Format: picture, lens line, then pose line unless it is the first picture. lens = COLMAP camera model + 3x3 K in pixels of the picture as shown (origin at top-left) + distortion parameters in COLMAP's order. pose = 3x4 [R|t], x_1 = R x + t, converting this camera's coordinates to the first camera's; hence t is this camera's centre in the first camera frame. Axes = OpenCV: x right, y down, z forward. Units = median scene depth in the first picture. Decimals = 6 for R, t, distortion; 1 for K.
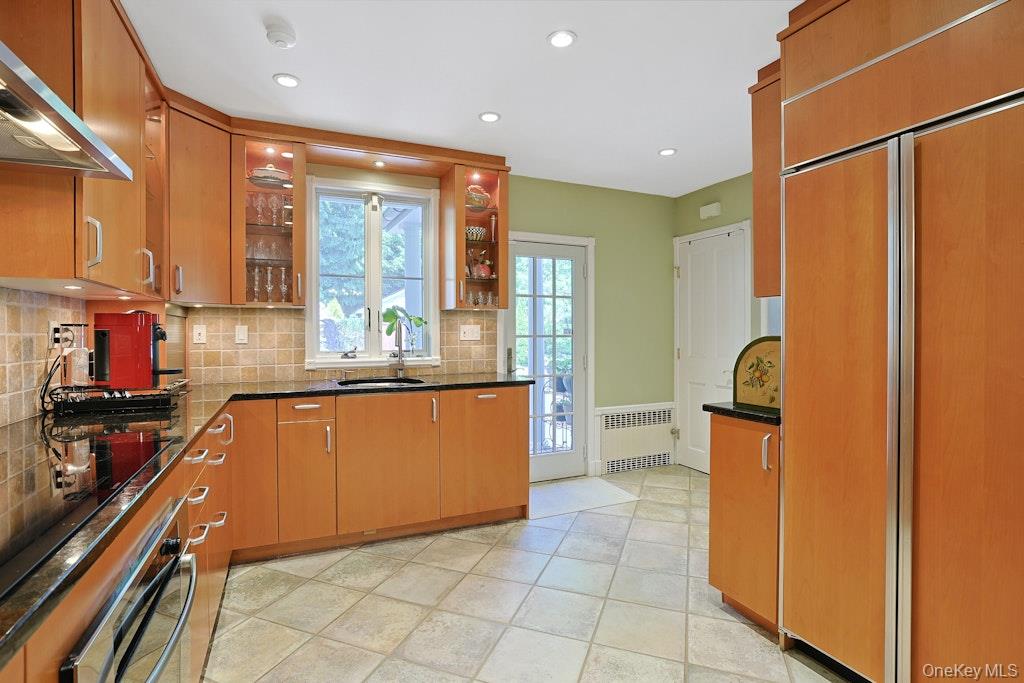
lens RADIAL K [[486.6, 0, 505.8], [0, 486.6, 338.2], [0, 0, 1]] dist [-0.031202, 0.002672]
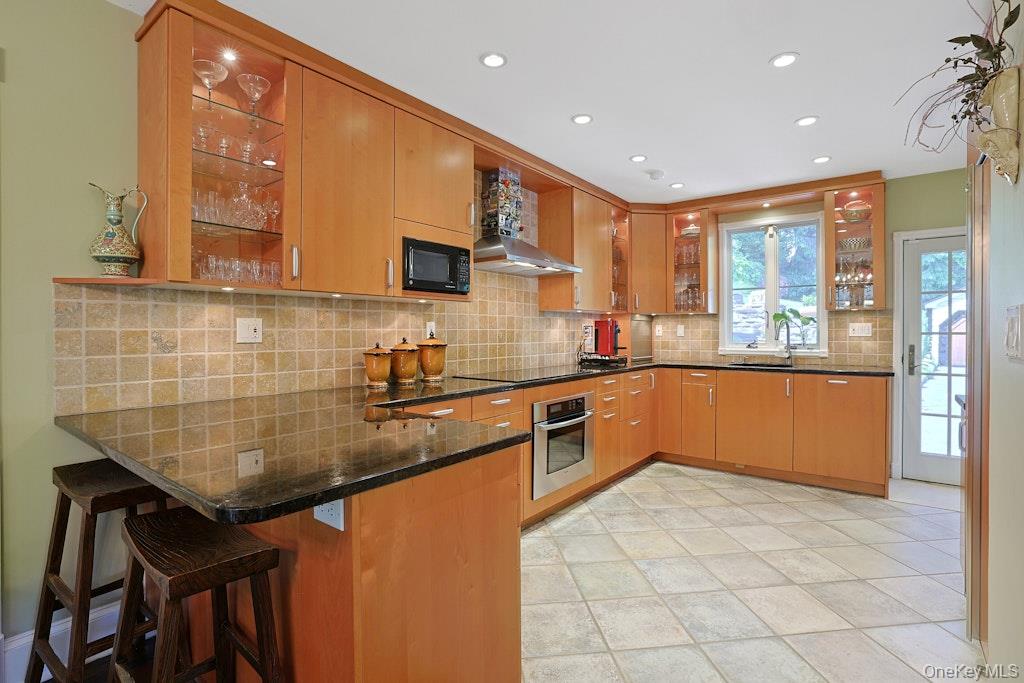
lens RADIAL K [[486.6, 0, 512.0], [0, 486.6, 336.6], [0, 0, 1]] dist [-0.031202, 0.002672]
pose [[0.472016, 0.010274, -0.881530, 0.642222], [-0.012297, 0.999912, 0.005069, 0.010886], [0.881504, 0.008448, 0.472101, -0.282981]]
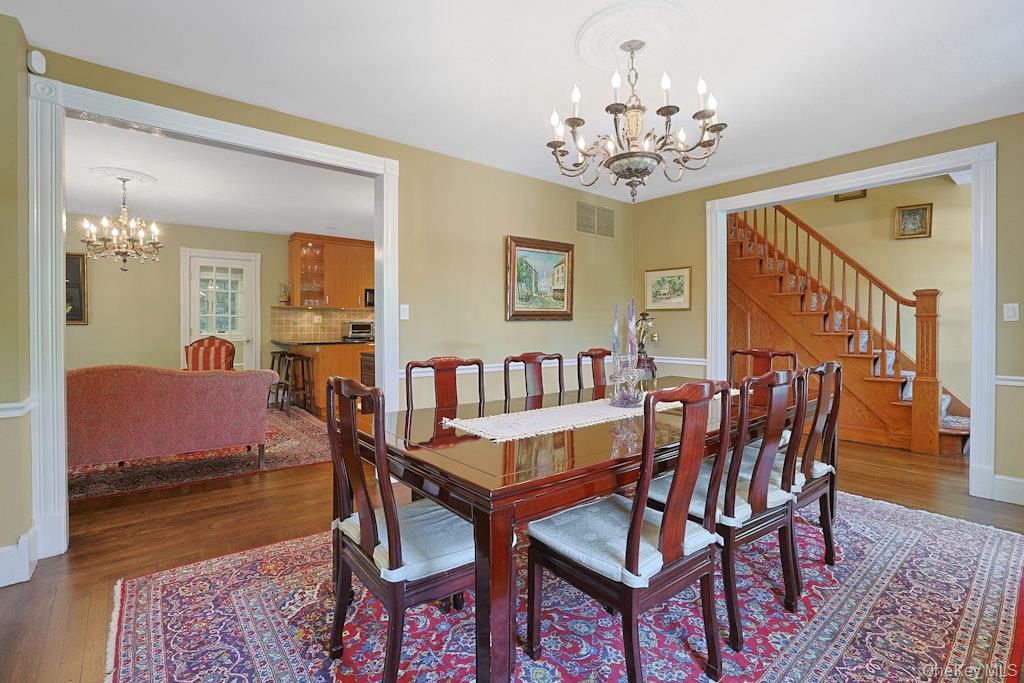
lens RADIAL K [[486.6, 0, 508.1], [0, 486.6, 334.7], [0, 0, 1]] dist [-0.031202, 0.002672]
pose [[0.280857, 0.018710, -0.959567, 2.945597], [-0.009690, 0.999814, 0.016659, 0.045745], [0.959701, 0.004620, 0.280986, 0.013977]]
